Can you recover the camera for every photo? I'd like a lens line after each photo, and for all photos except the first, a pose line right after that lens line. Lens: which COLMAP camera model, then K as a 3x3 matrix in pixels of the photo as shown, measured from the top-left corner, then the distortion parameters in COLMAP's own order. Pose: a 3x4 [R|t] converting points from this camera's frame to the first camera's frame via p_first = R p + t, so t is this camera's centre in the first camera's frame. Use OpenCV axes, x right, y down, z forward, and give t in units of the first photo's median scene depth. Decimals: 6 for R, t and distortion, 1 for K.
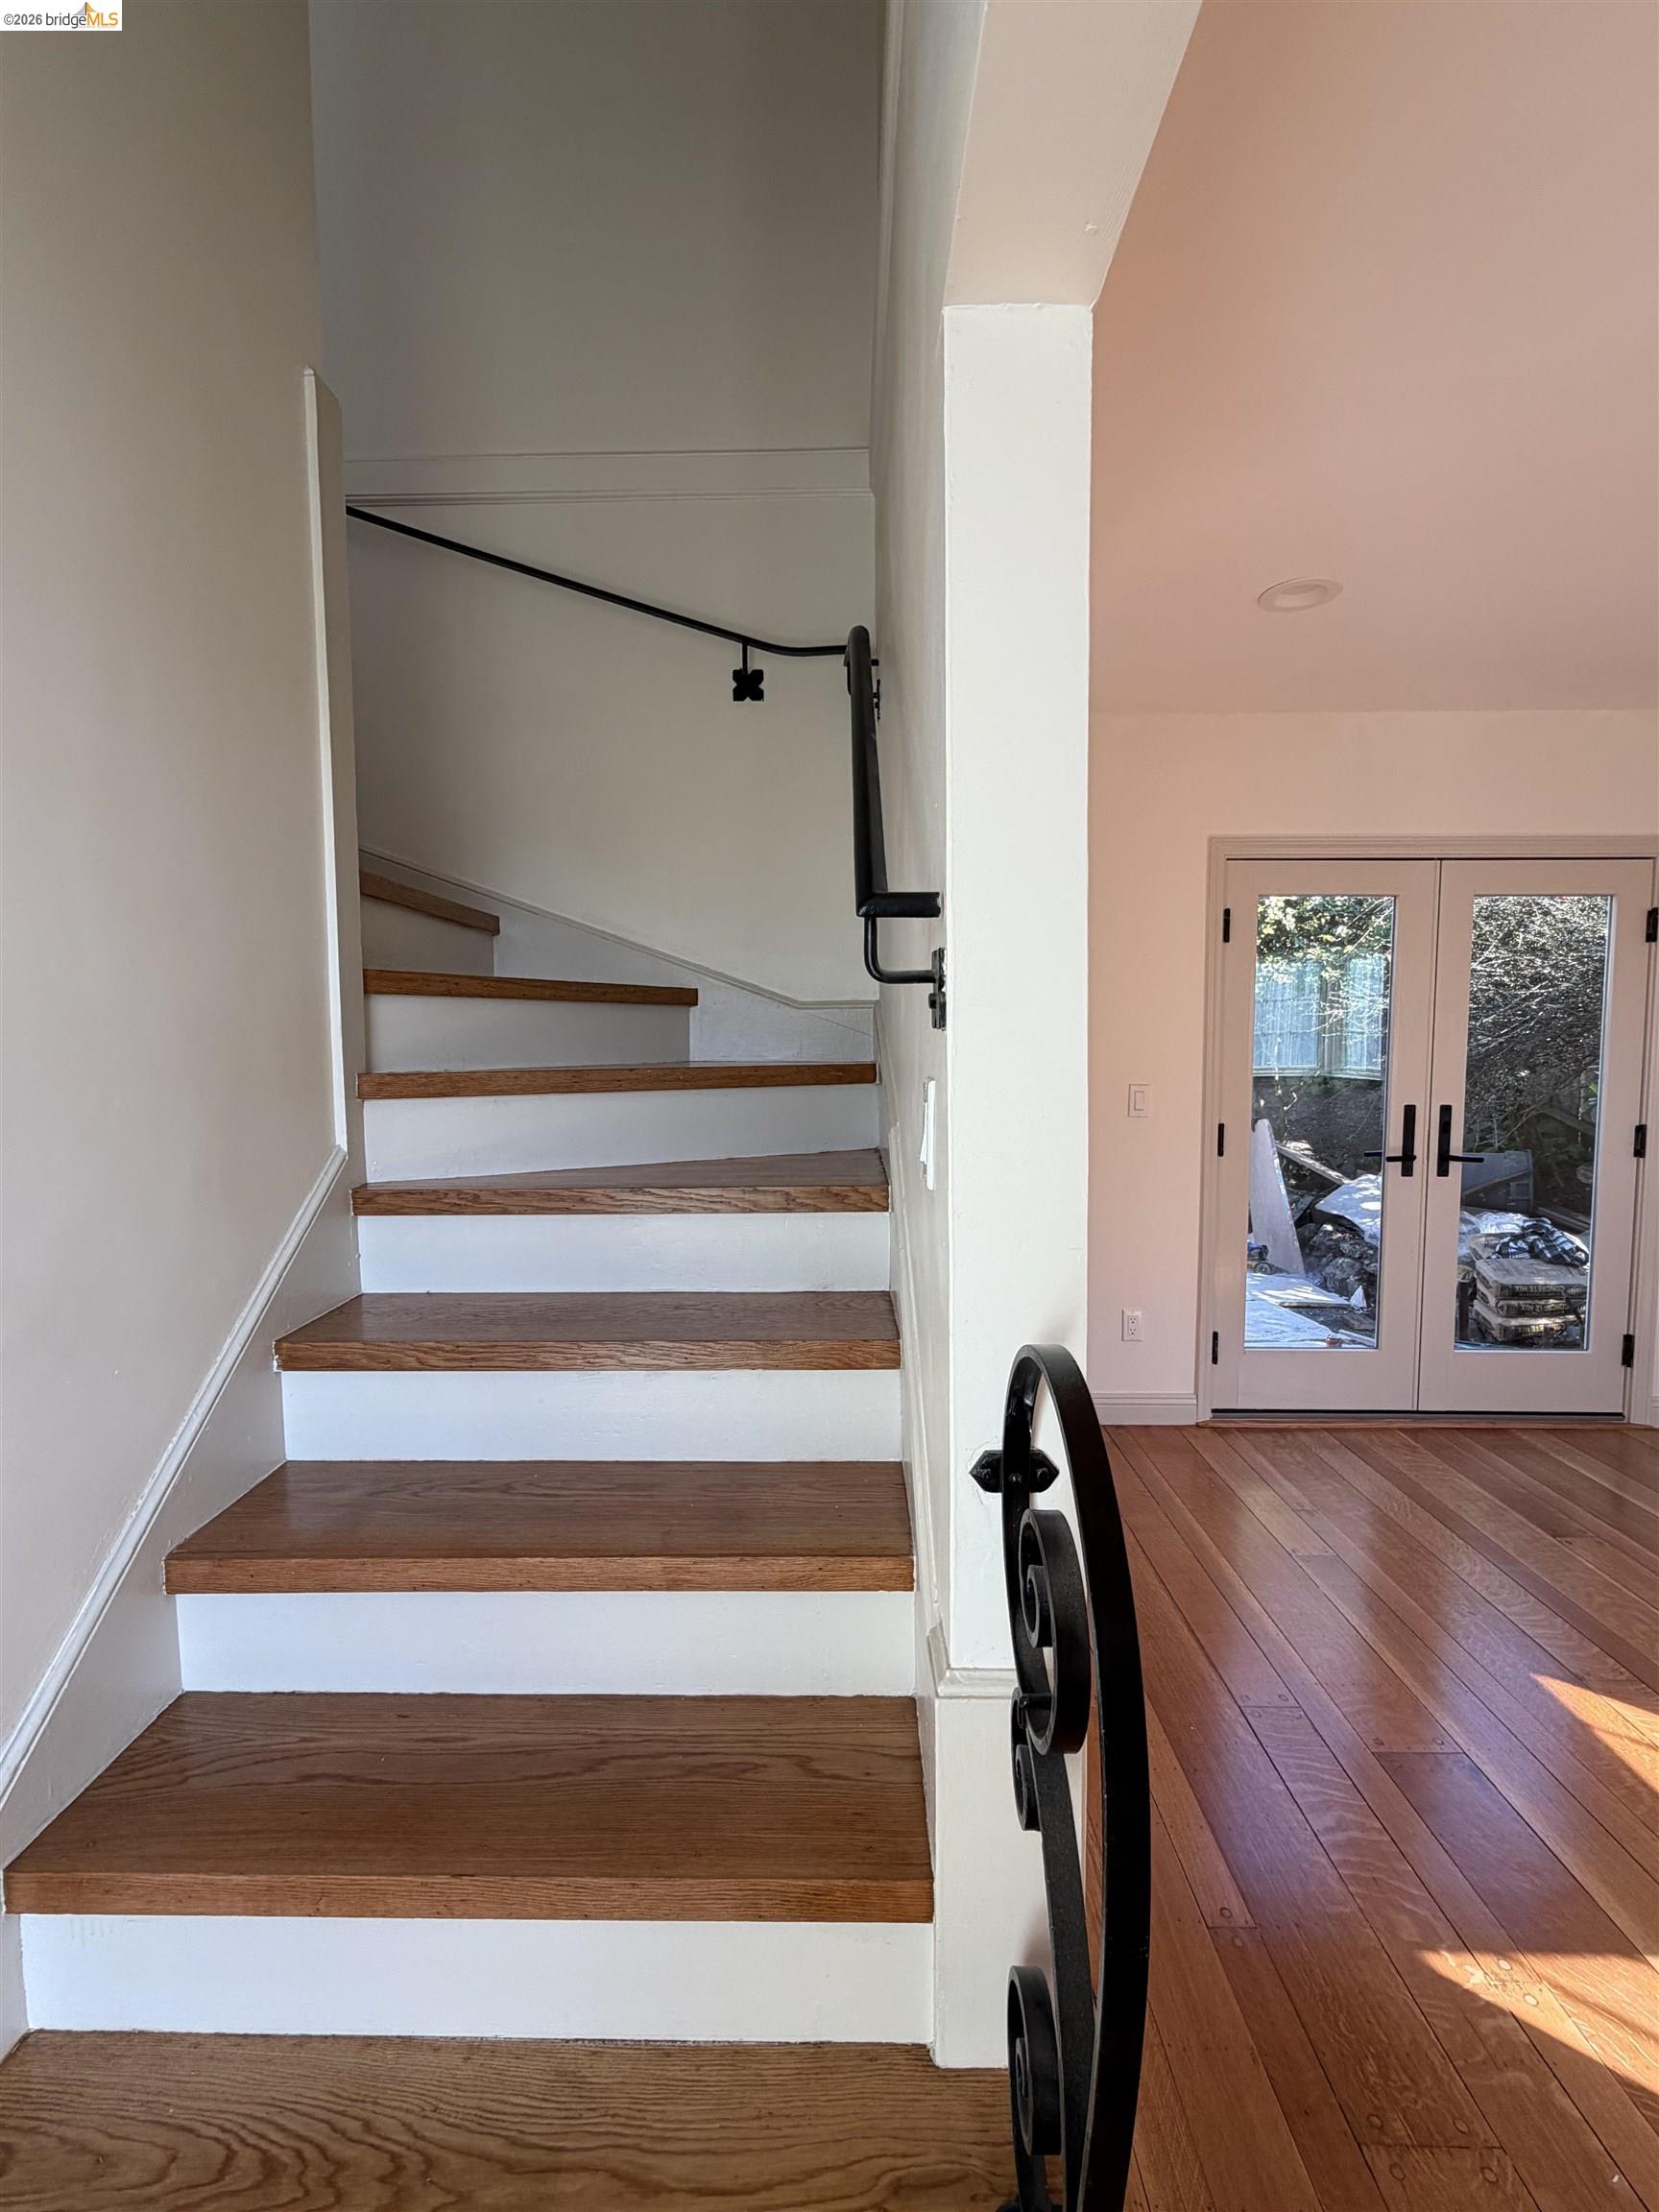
lens RADIAL K [[1000.7, 0, 827.9], [0, 1000.7, 1108.0], [0, 0, 1]] dist [0.000174, 0.000258]
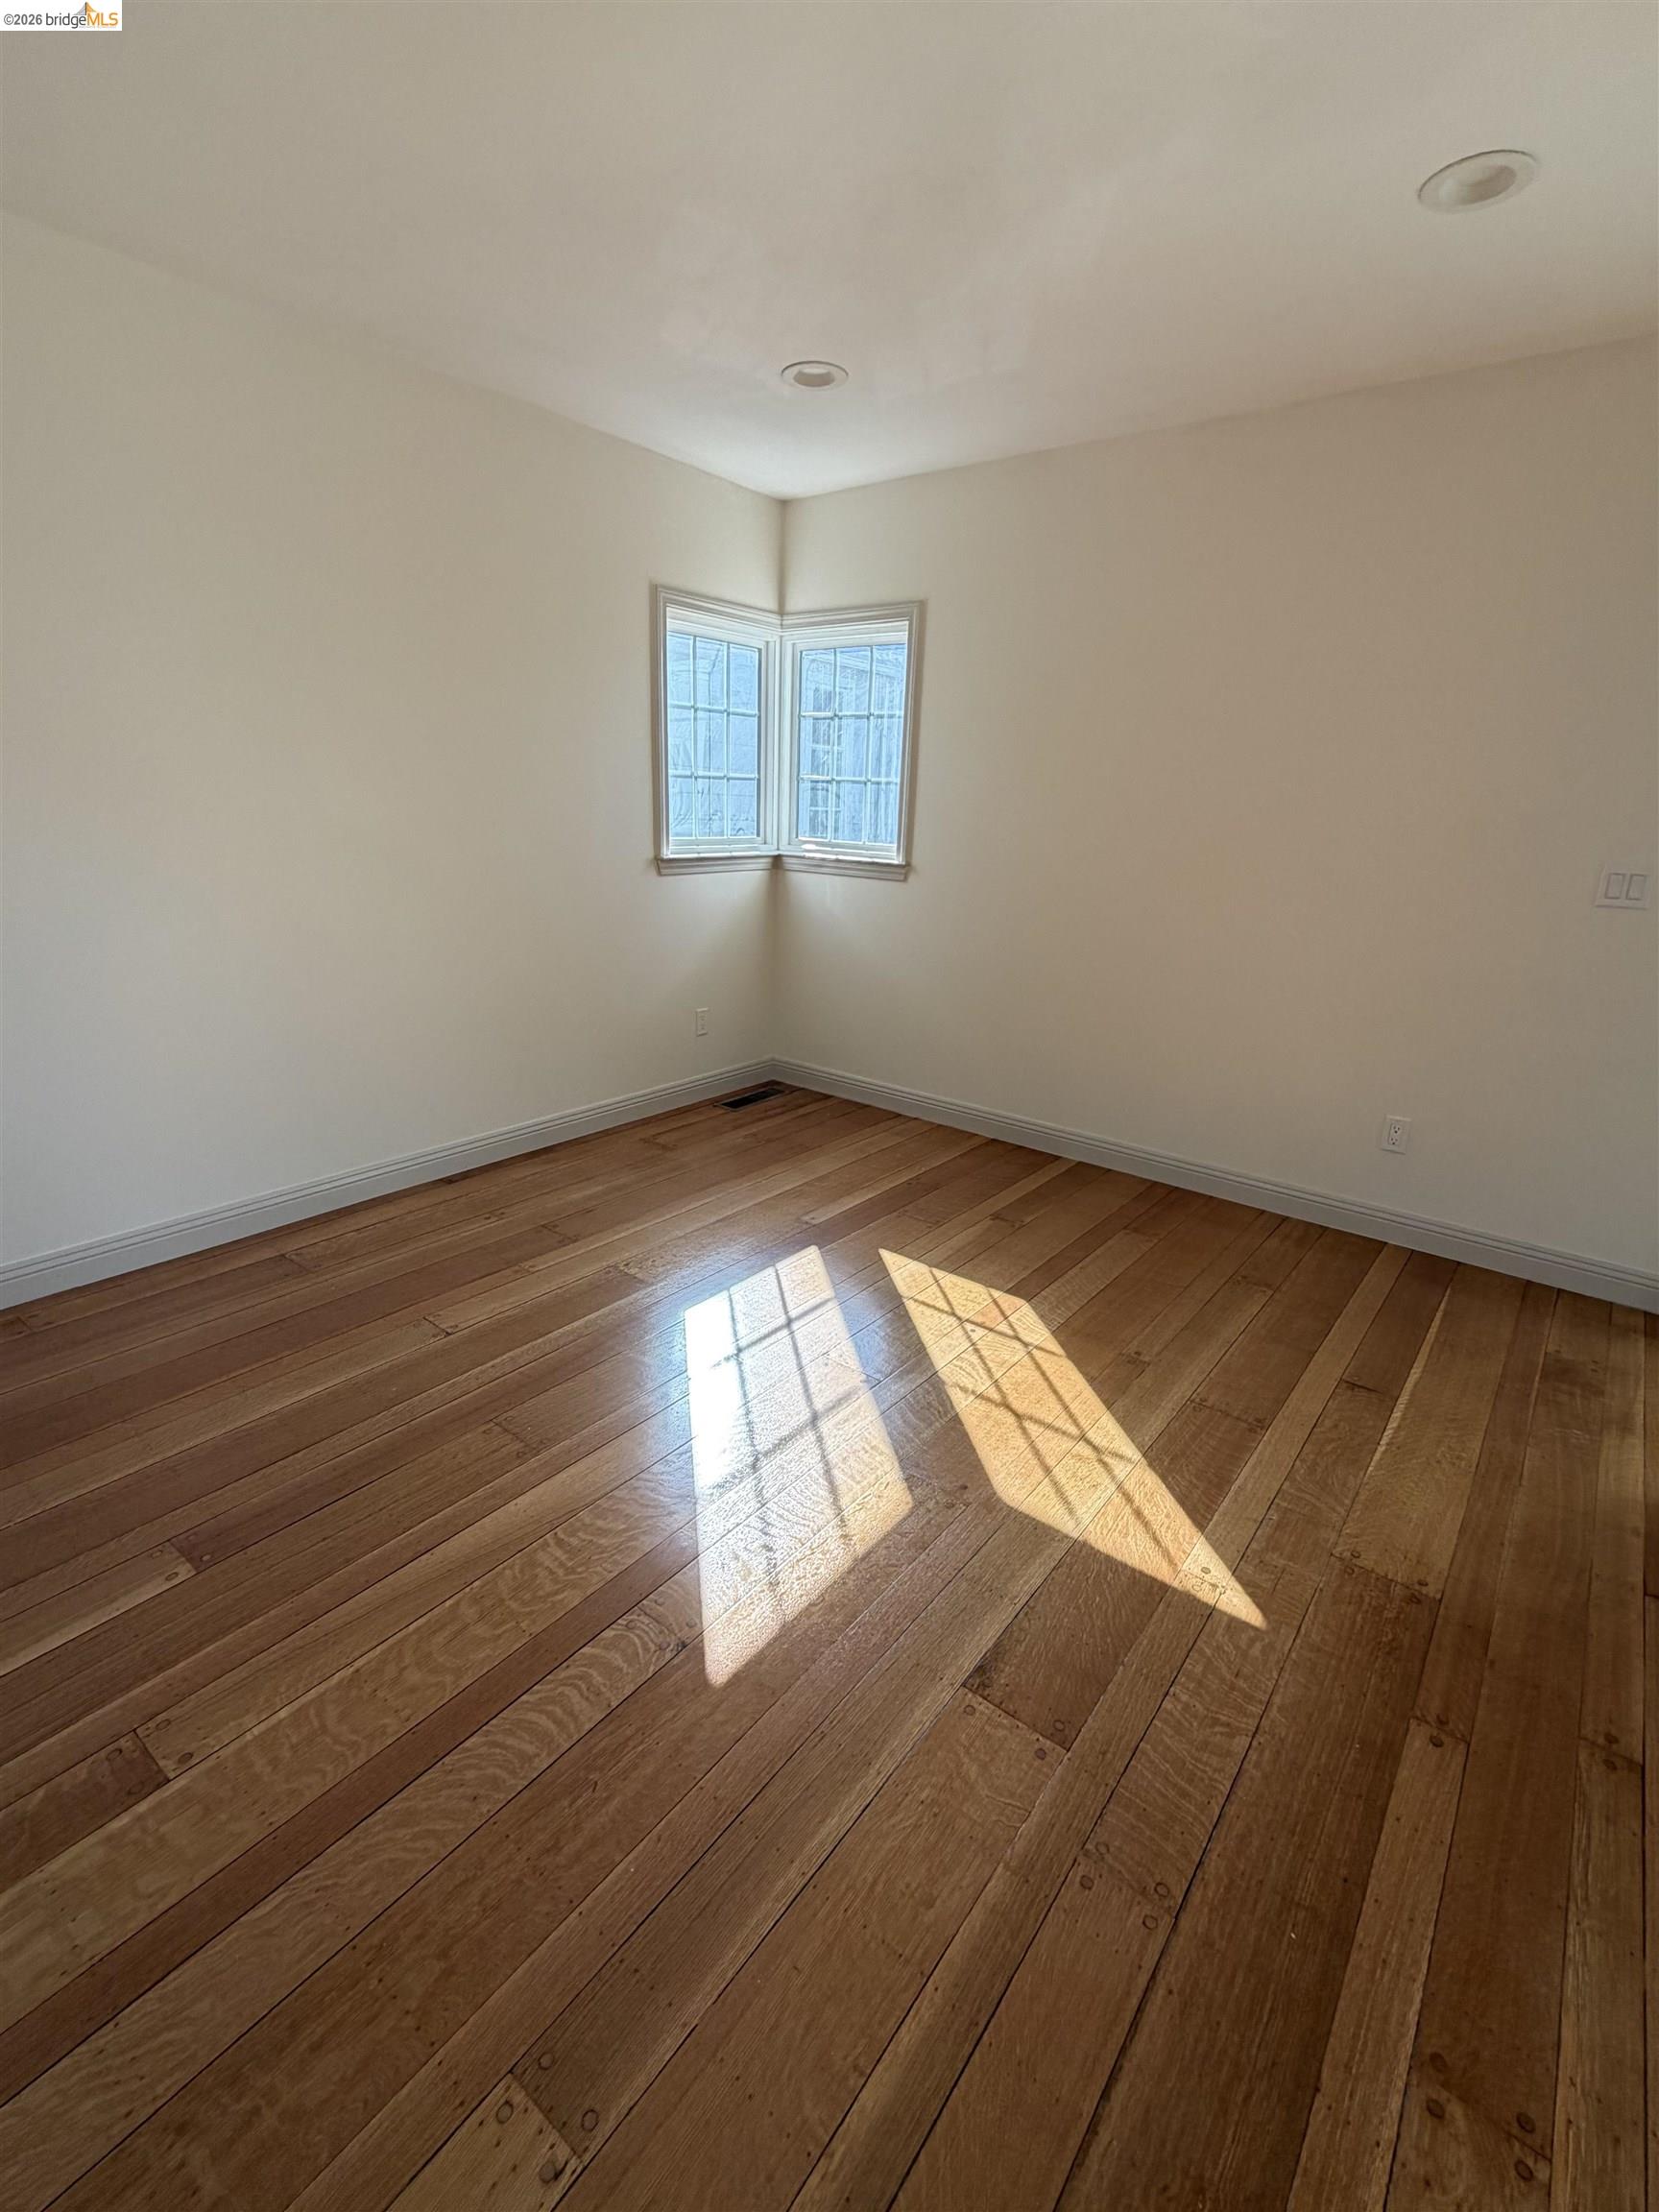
lens RADIAL K [[1000.7, 0, 827.9], [0, 1000.7, 1108.0], [0, 0, 1]] dist [0.000174, 0.000258]
pose [[-0.792357, -0.199478, 0.576523, 0.189892], [0.016429, 0.937711, 0.347029, -0.041160], [-0.609836, 0.284442, -0.739725, 0.832711]]
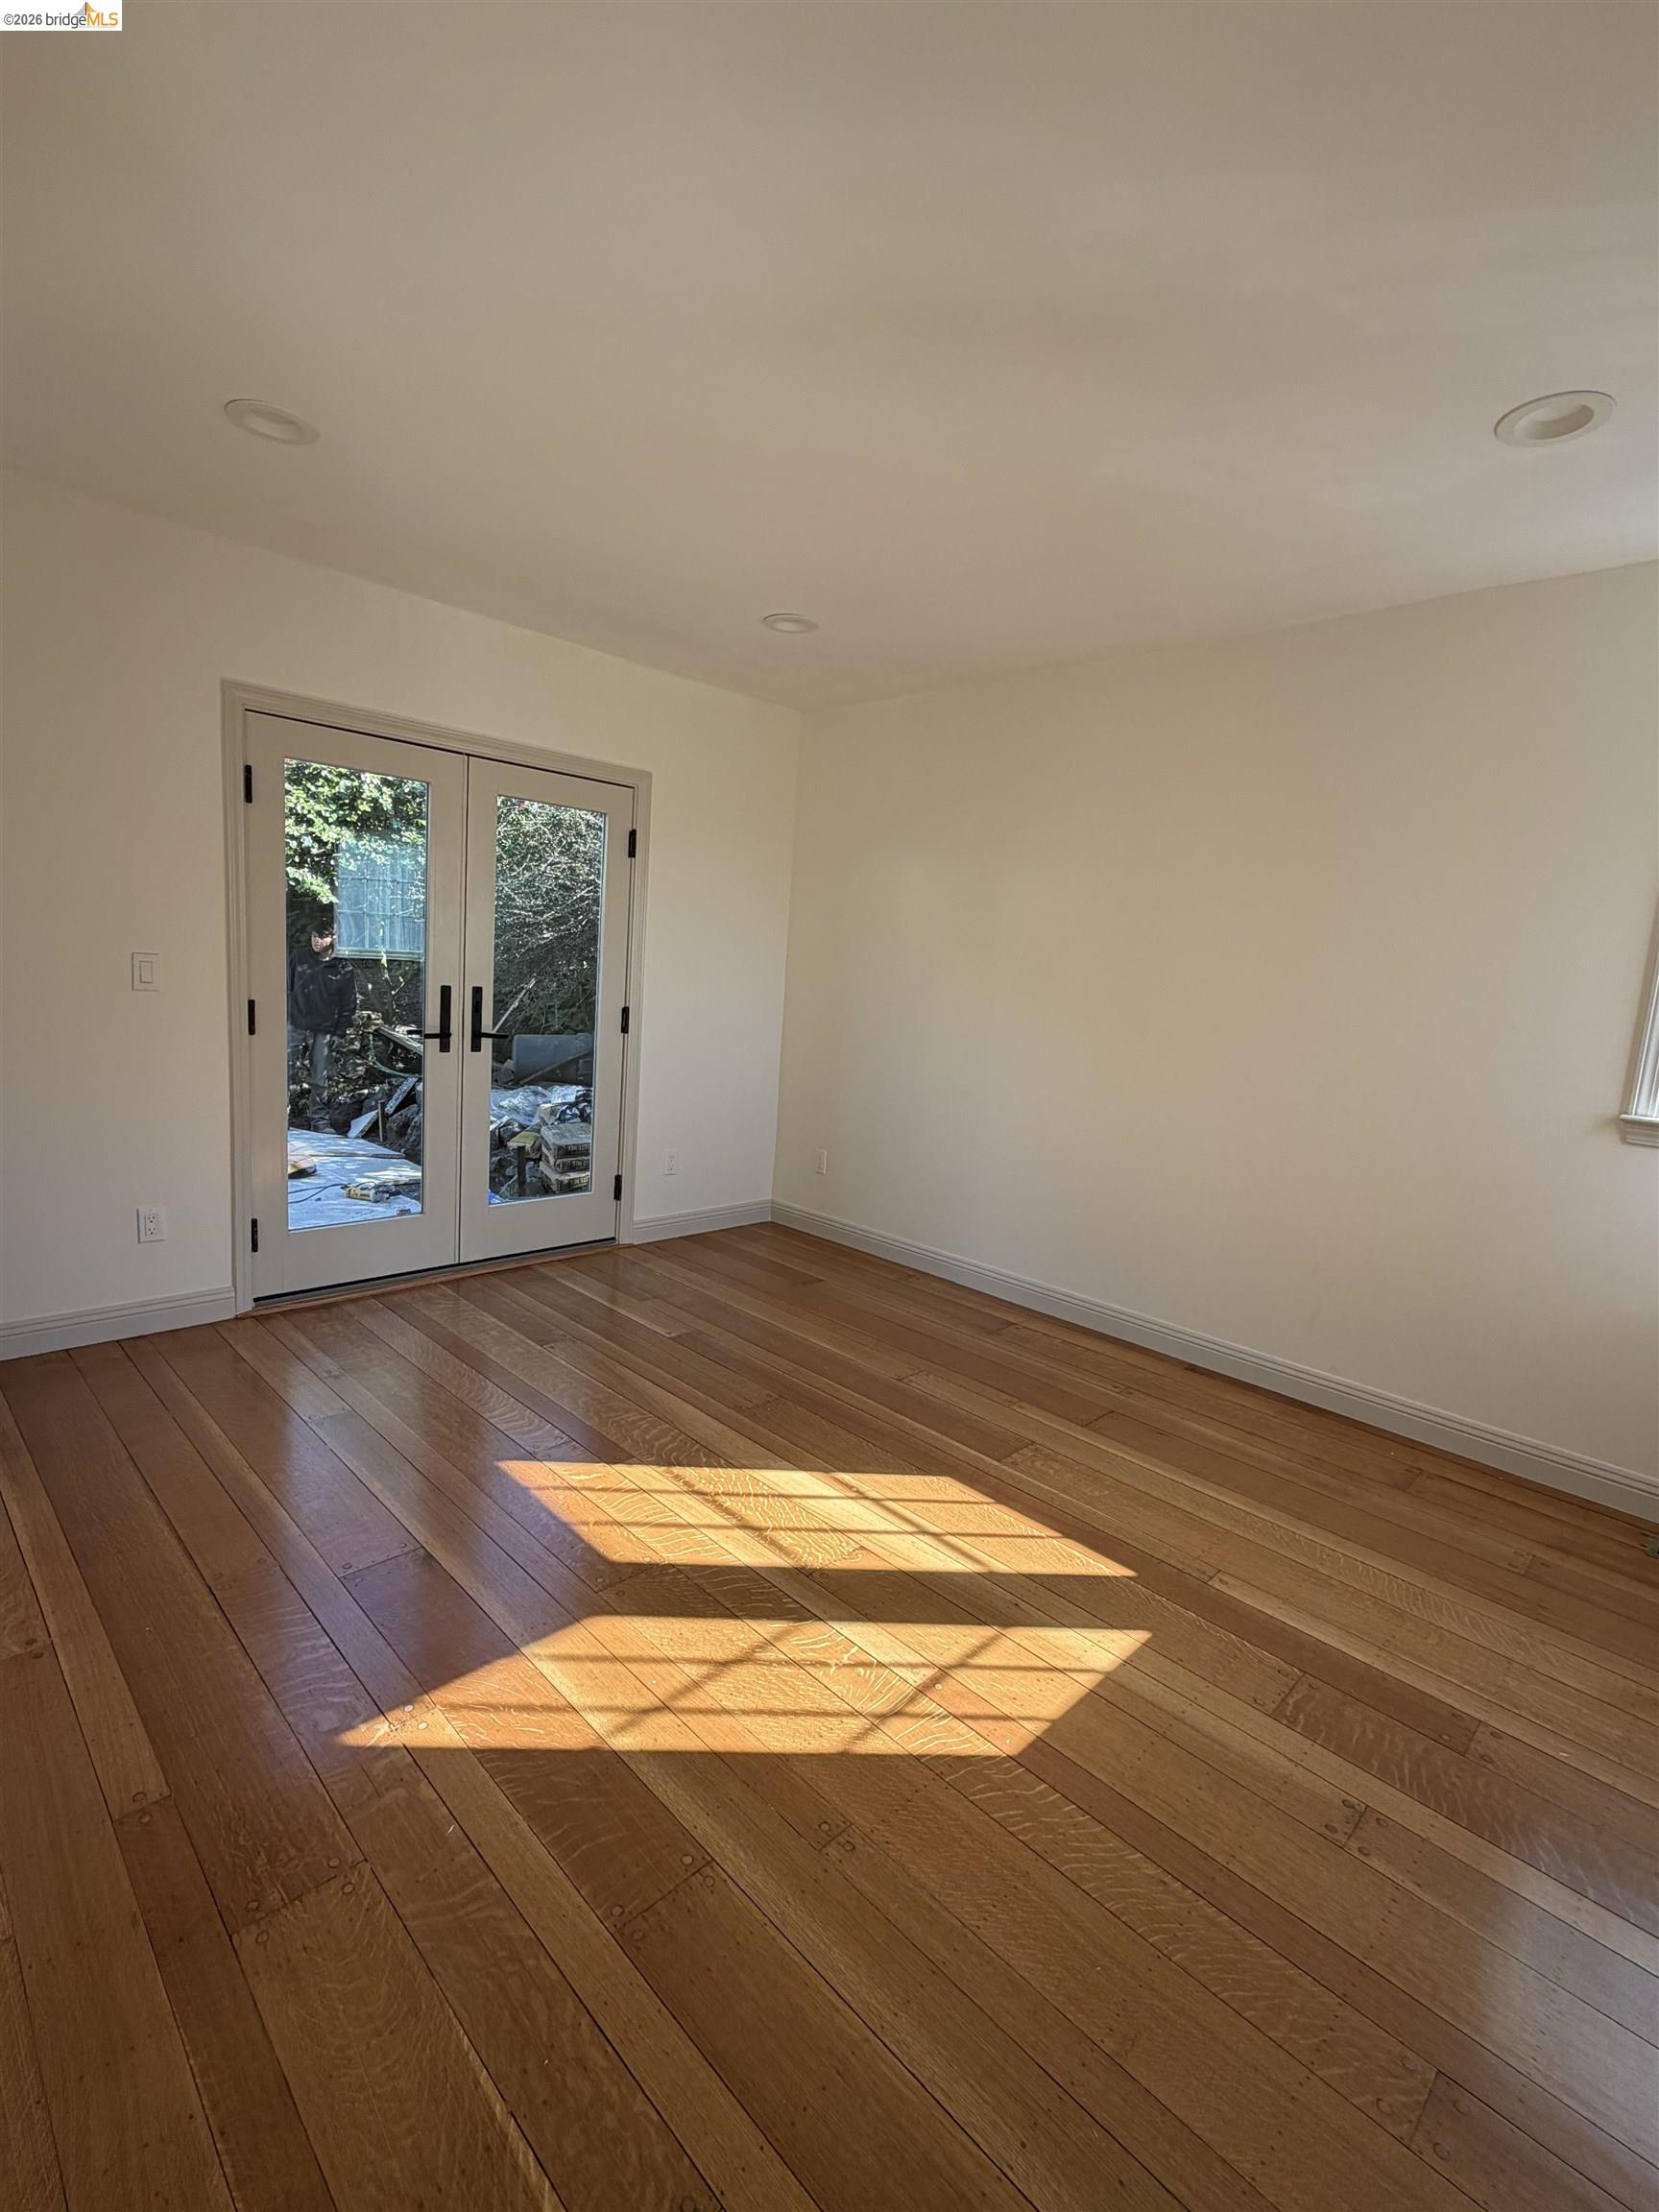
lens RADIAL K [[1000.7, 0, 827.9], [0, 1000.7, 1108.0], [0, 0, 1]] dist [0.000174, 0.000258]
pose [[0.696649, -0.060271, 0.714876, 0.092438], [-0.019792, 0.994471, 0.103131, 0.008754], [-0.717139, -0.085995, 0.691604, -0.046038]]
